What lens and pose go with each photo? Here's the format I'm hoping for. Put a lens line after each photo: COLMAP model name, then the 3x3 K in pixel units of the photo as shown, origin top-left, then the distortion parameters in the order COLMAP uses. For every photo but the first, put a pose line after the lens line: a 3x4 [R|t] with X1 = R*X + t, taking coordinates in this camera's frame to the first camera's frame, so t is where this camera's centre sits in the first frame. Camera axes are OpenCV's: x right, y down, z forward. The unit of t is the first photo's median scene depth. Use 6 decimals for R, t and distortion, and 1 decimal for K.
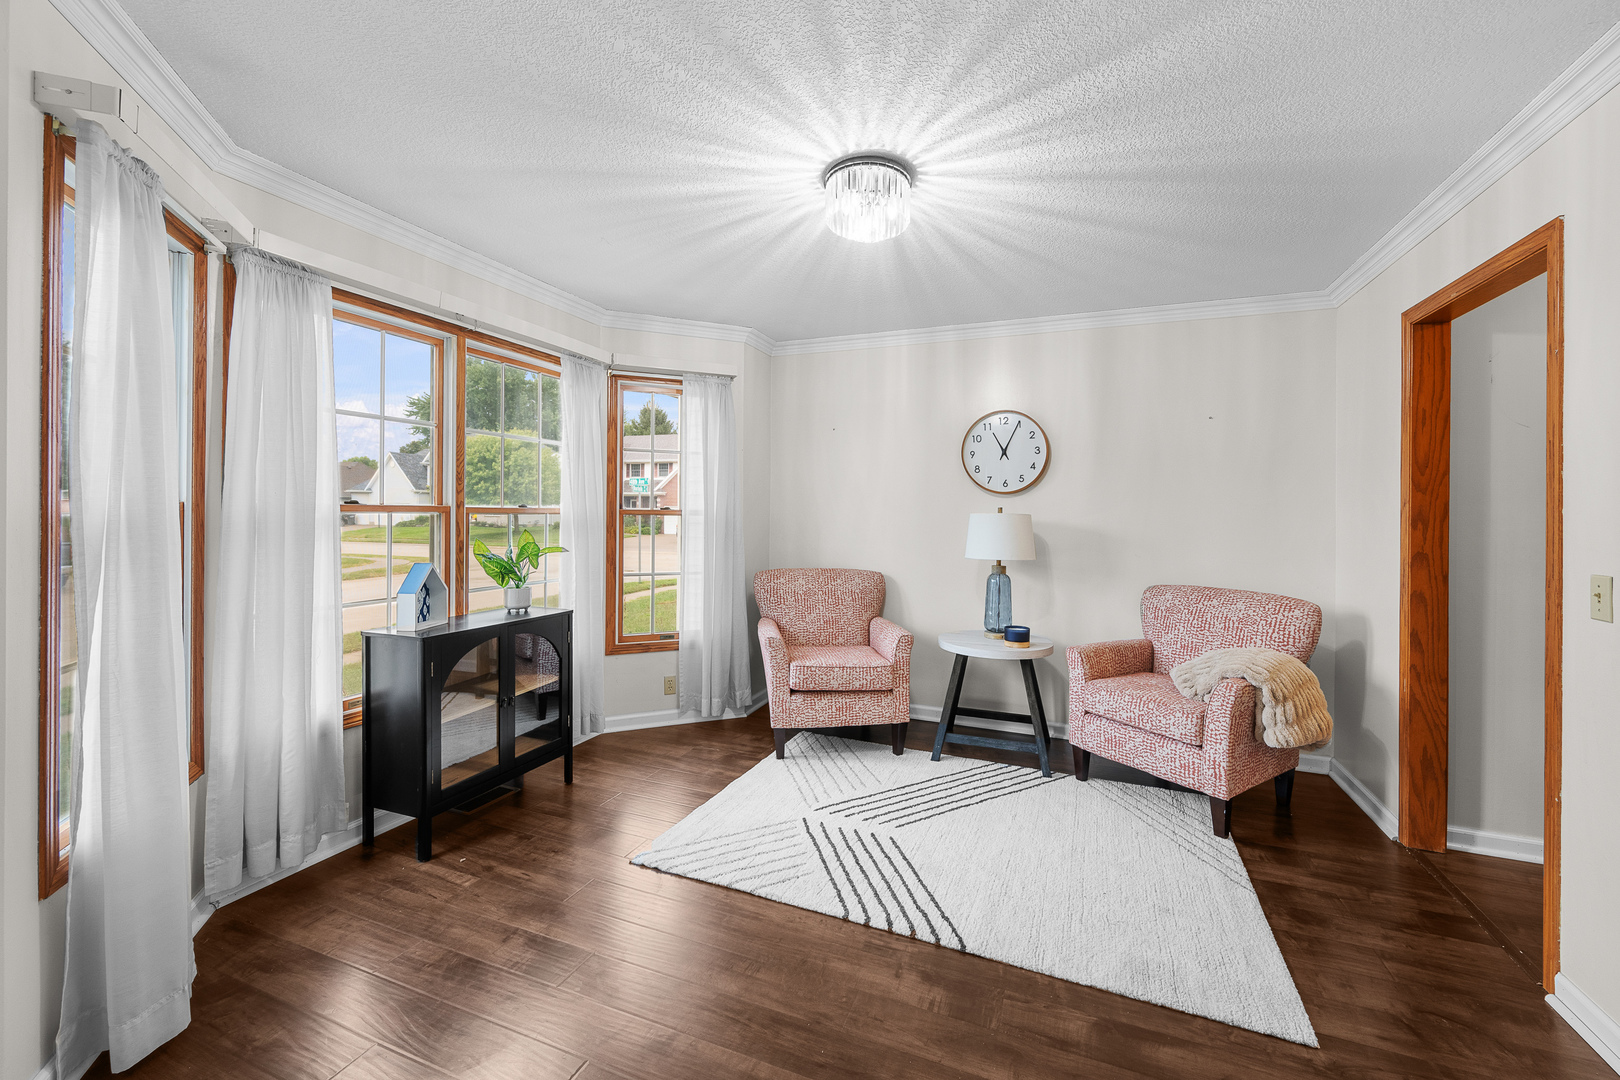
lens RADIAL K [[661.1, 0, 806.1], [0, 661.1, 502.8], [0, 0, 1]] dist [-0.001300, -0.000194]
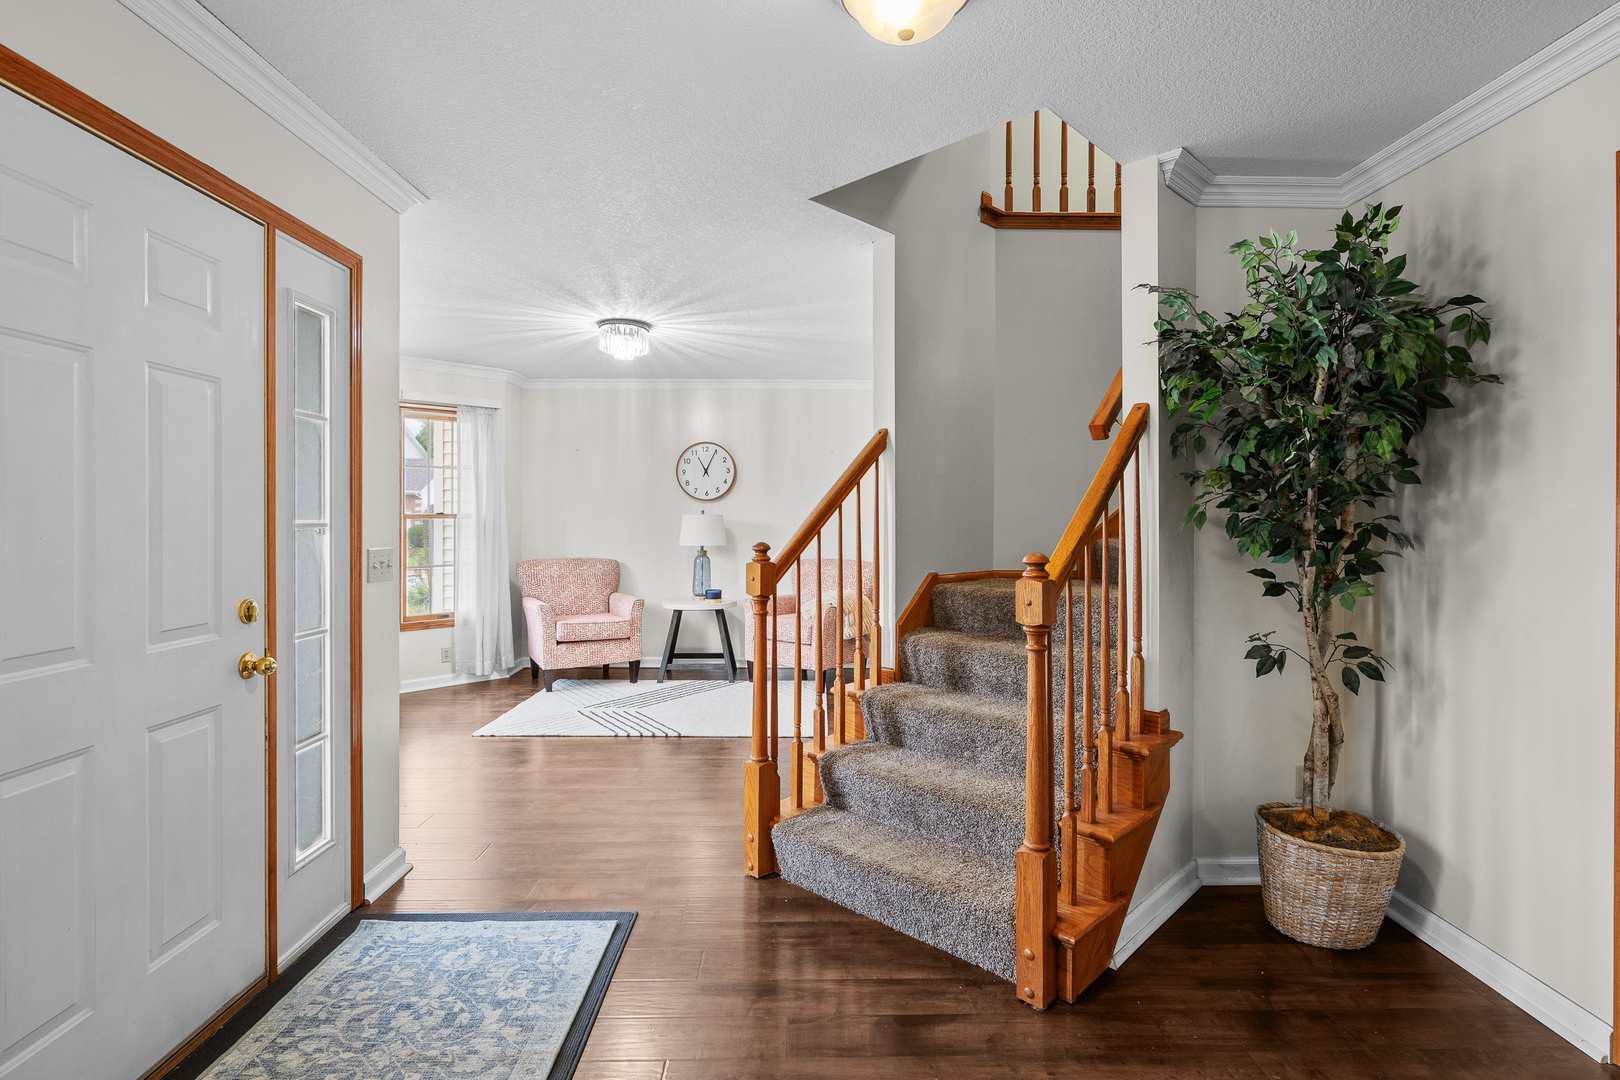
lens RADIAL K [[802.3, 0, 812.3], [0, 802.3, 497.9], [0, 0, 1]] dist [0.002065, 0.001309]
pose [[0.919960, -0.002223, 0.392005, -0.190443], [0.004467, 0.999978, -0.004811, -0.011317], [-0.391986, 0.006177, 0.919950, -0.774917]]
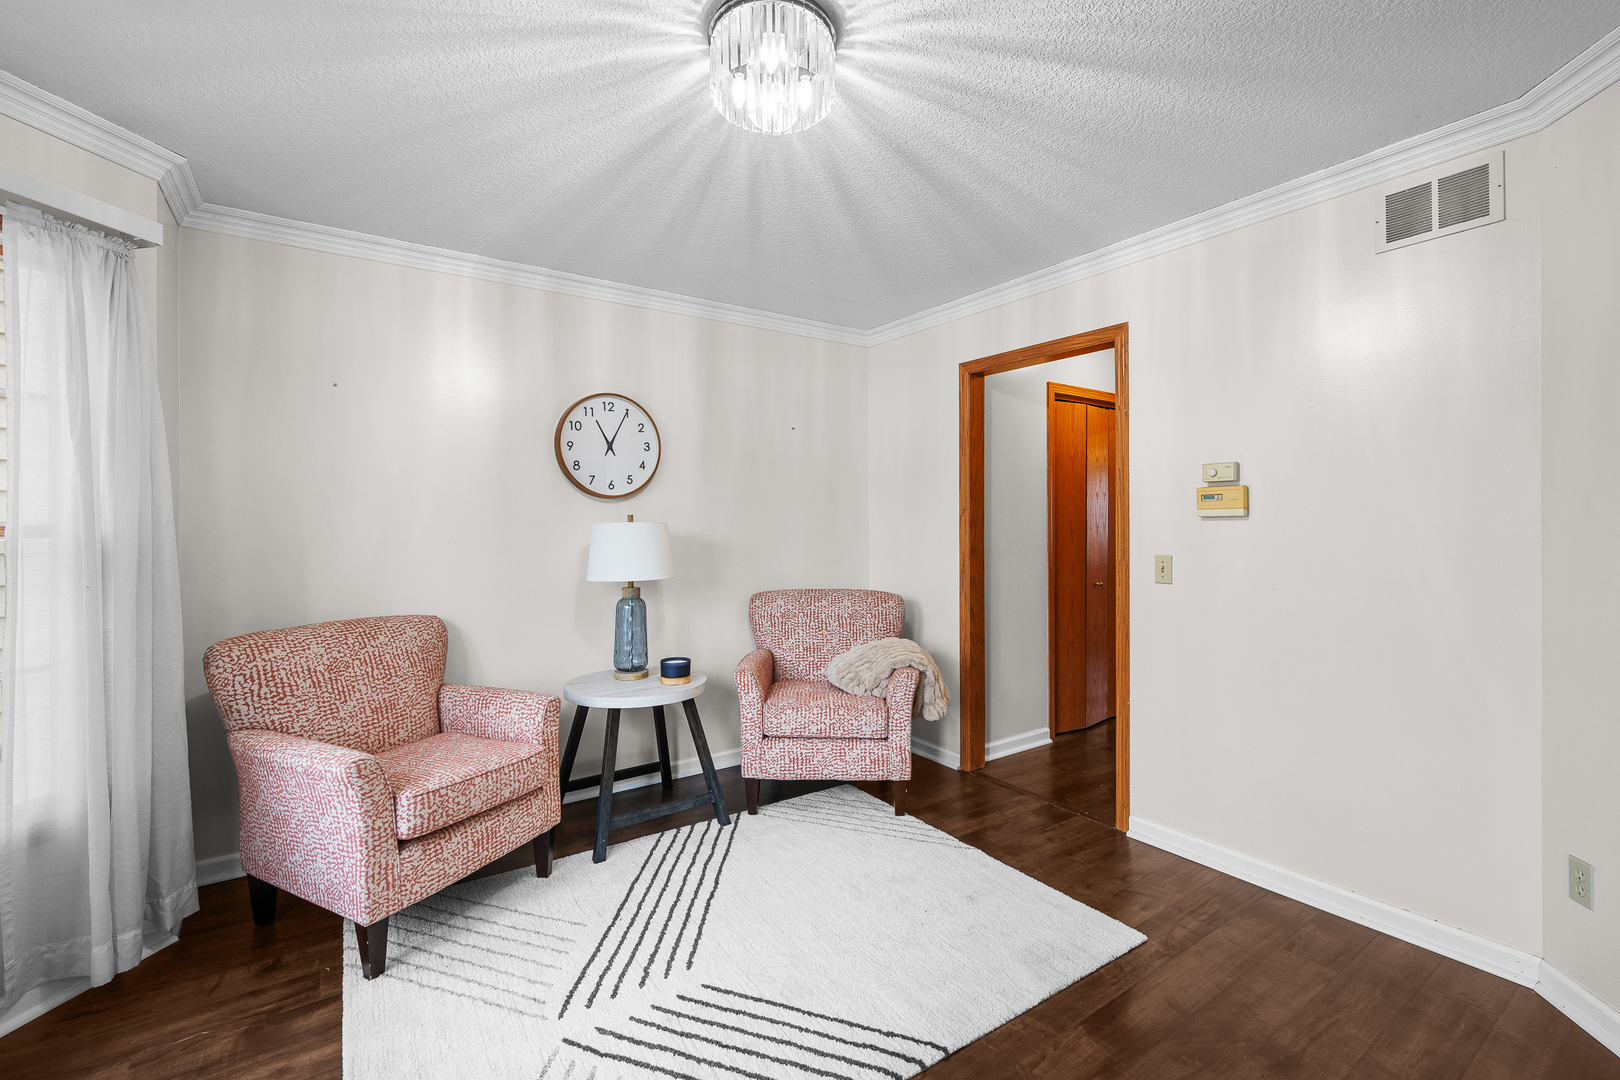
lens RADIAL K [[708.3, 0, 811.7], [0, 708.3, 514.2], [0, 0, 1]] dist [-0.001468, 0.000283]
pose [[0.542408, -0.006786, 0.840088, -0.333213], [-0.000686, 0.999963, 0.008520, -0.001412], [-0.840115, -0.005197, 0.542383, 0.377654]]
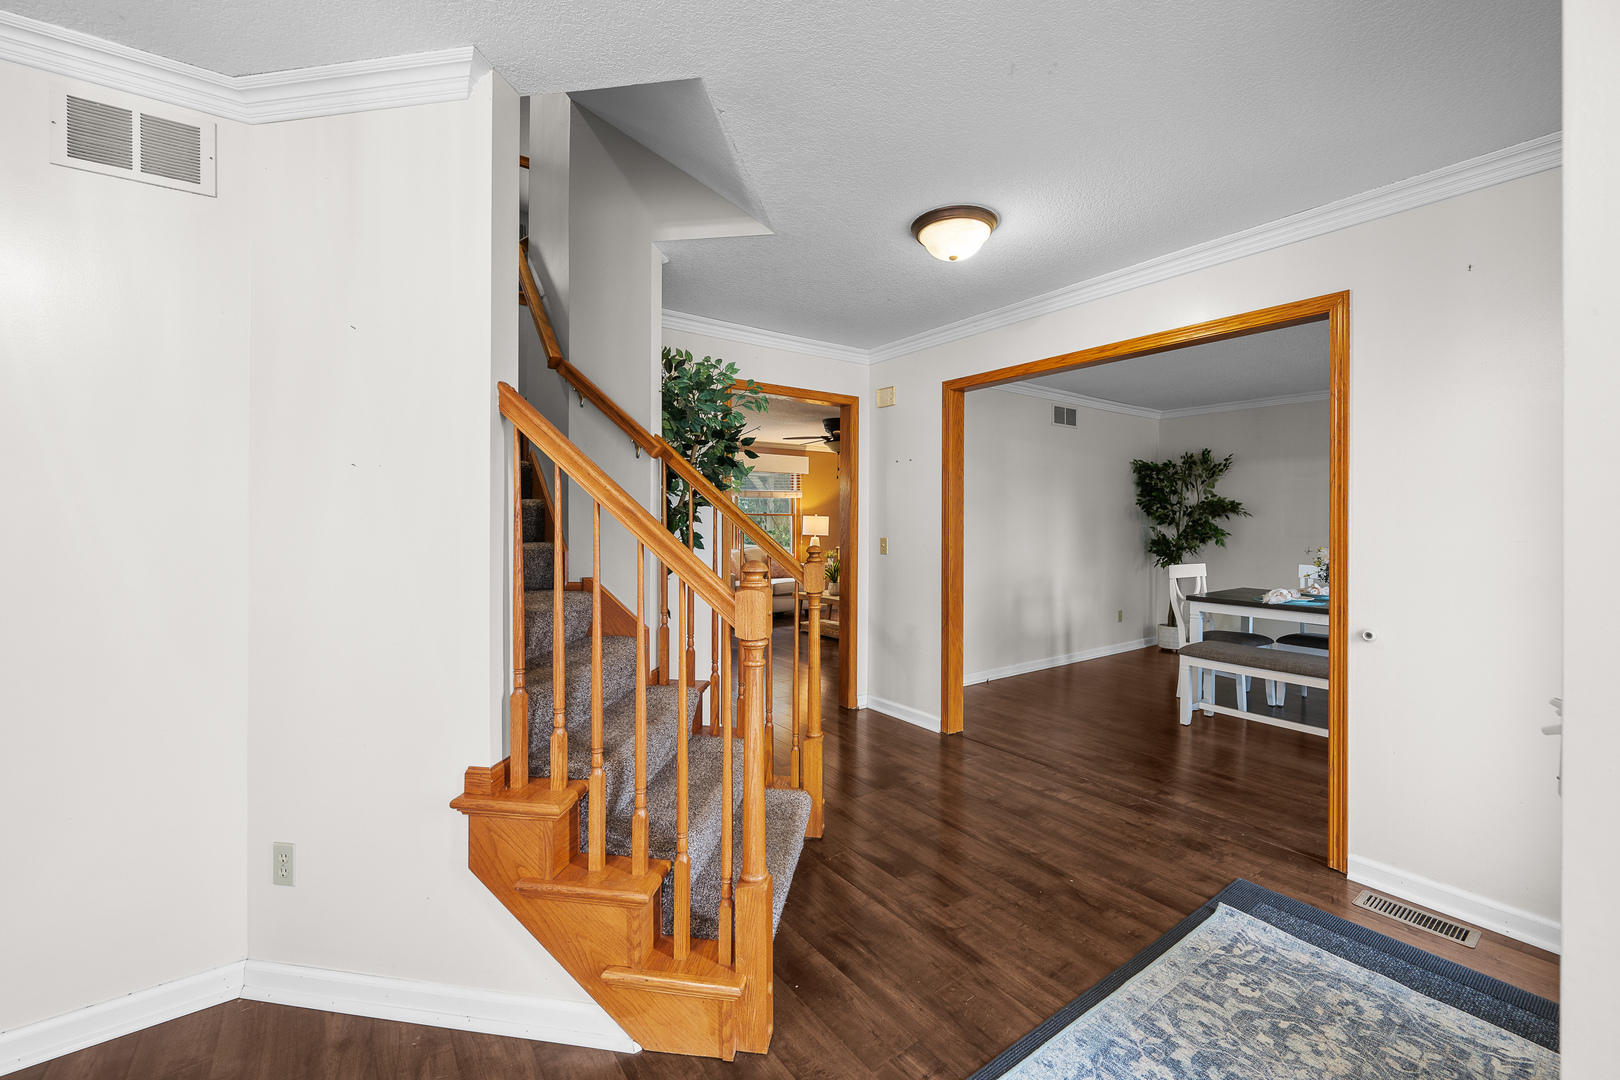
lens RADIAL K [[661.1, 0, 811.1], [0, 661.1, 516.5], [0, 0, 1]] dist [-0.001300, -0.000194]
pose [[-0.853770, -0.013500, 0.520475, -0.189224], [-0.017883, 0.999834, -0.003401, 0.001306], [-0.520343, -0.012211, -0.853870, 0.409706]]
